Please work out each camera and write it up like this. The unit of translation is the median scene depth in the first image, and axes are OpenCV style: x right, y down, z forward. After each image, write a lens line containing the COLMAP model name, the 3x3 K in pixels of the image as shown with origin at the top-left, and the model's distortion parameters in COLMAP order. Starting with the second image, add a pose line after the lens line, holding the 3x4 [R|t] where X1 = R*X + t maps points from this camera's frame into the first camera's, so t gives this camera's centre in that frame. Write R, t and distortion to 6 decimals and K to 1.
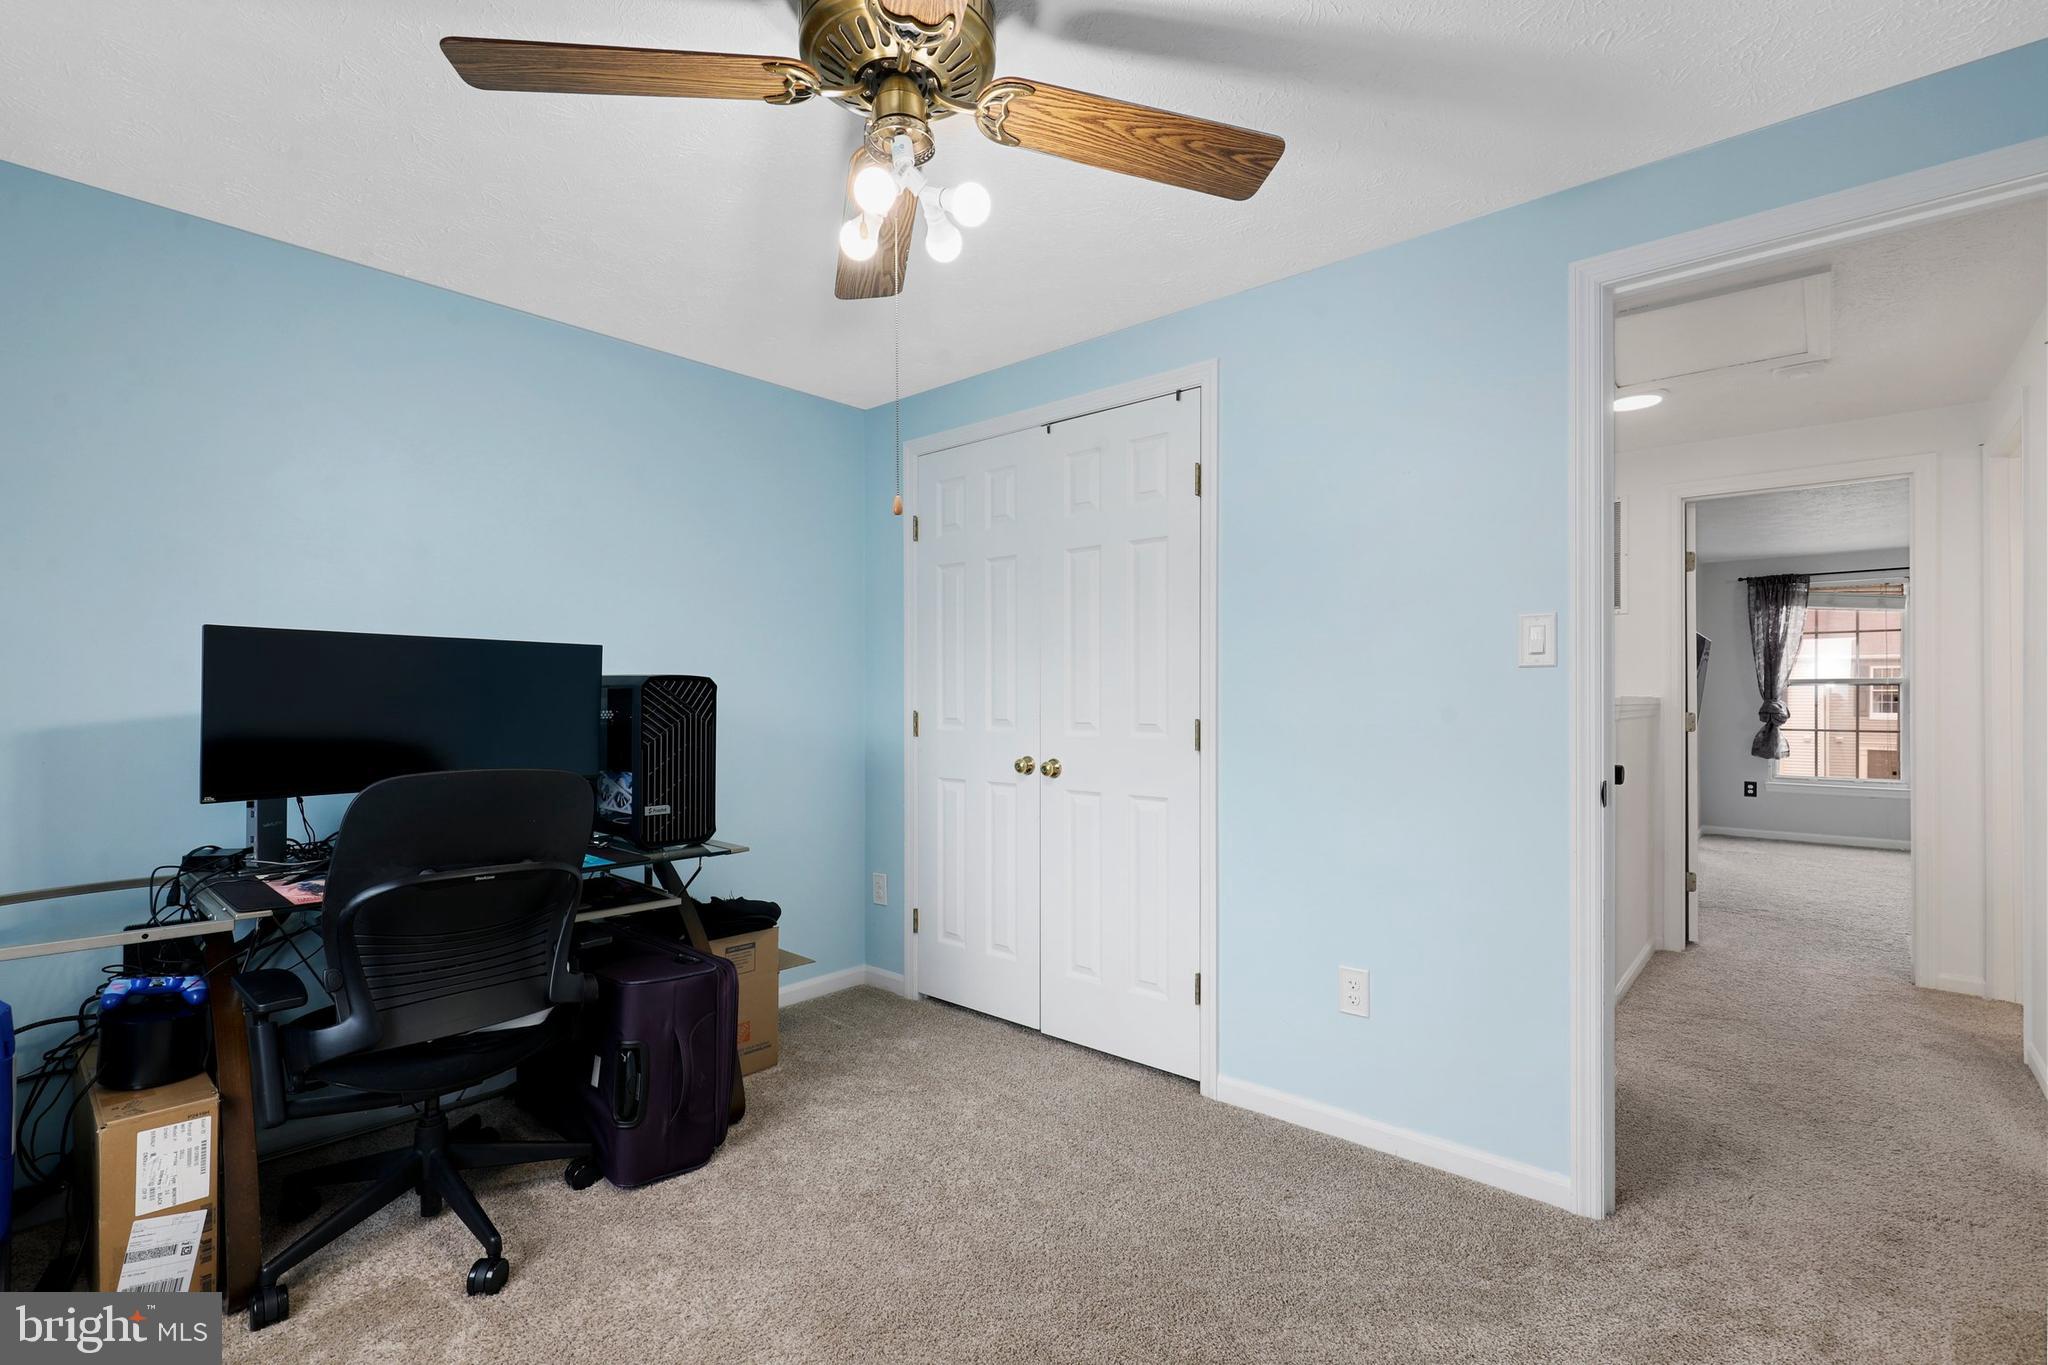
lens RADIAL K [[939.1, 0, 1013.0], [0, 939.1, 703.2], [0, 0, 1]] dist [0.001494, -0.000251]
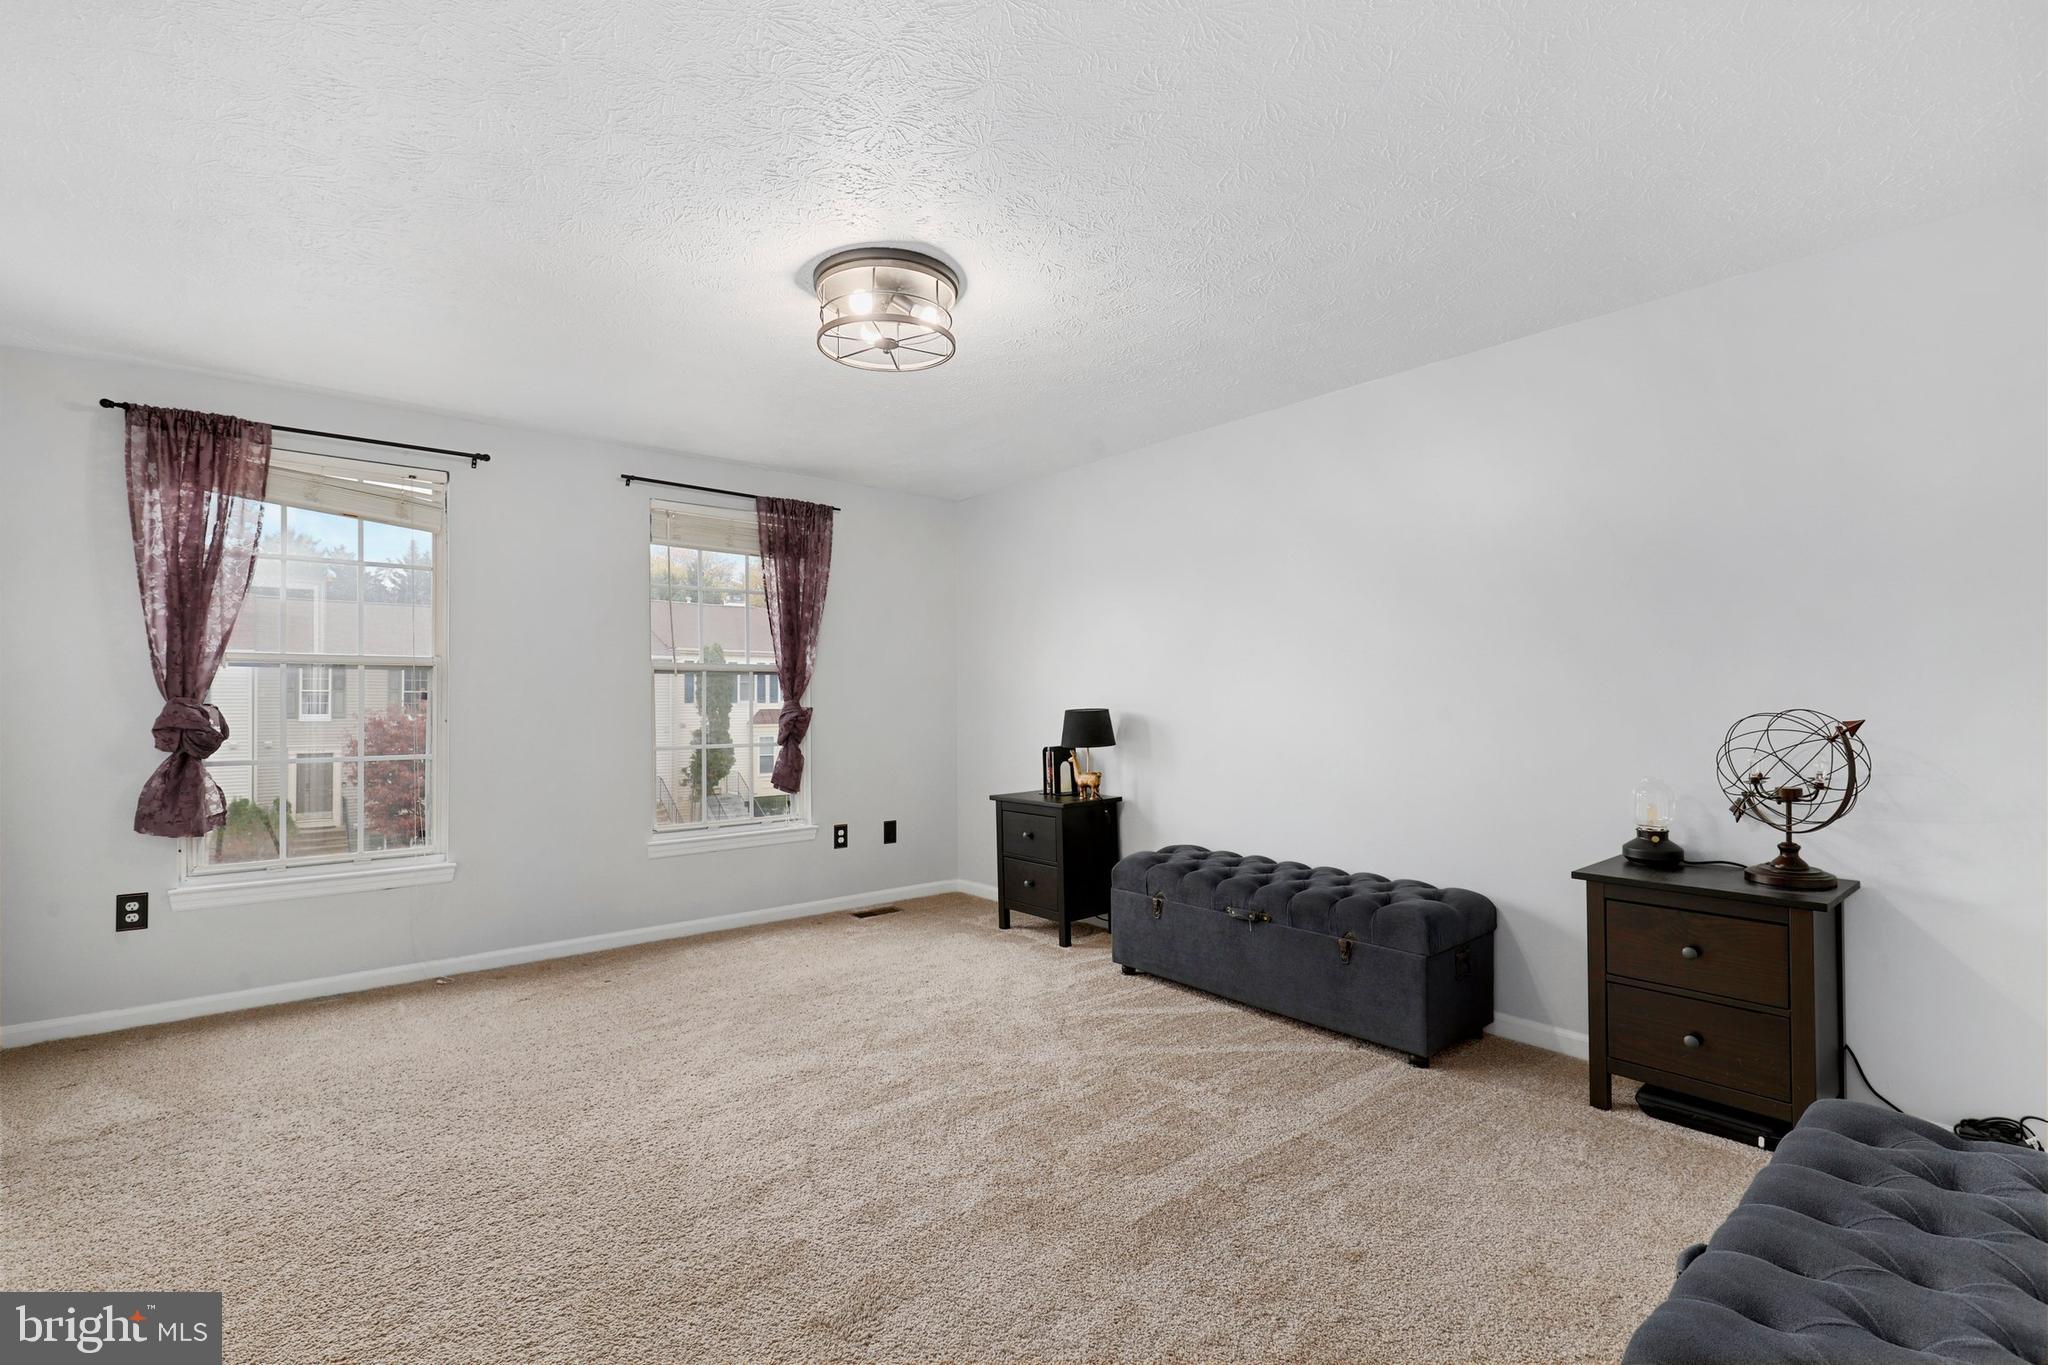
lens RADIAL K [[933.0, 0, 1006.3], [0, 933.0, 694.9], [0, 0, 1]] dist [0.001210, -0.000102]
pose [[0.163526, 0.004668, 0.986528, 0.446592], [0.003504, 0.999980, -0.005312, -0.001744], [-0.986533, 0.004325, 0.163507, 0.558979]]
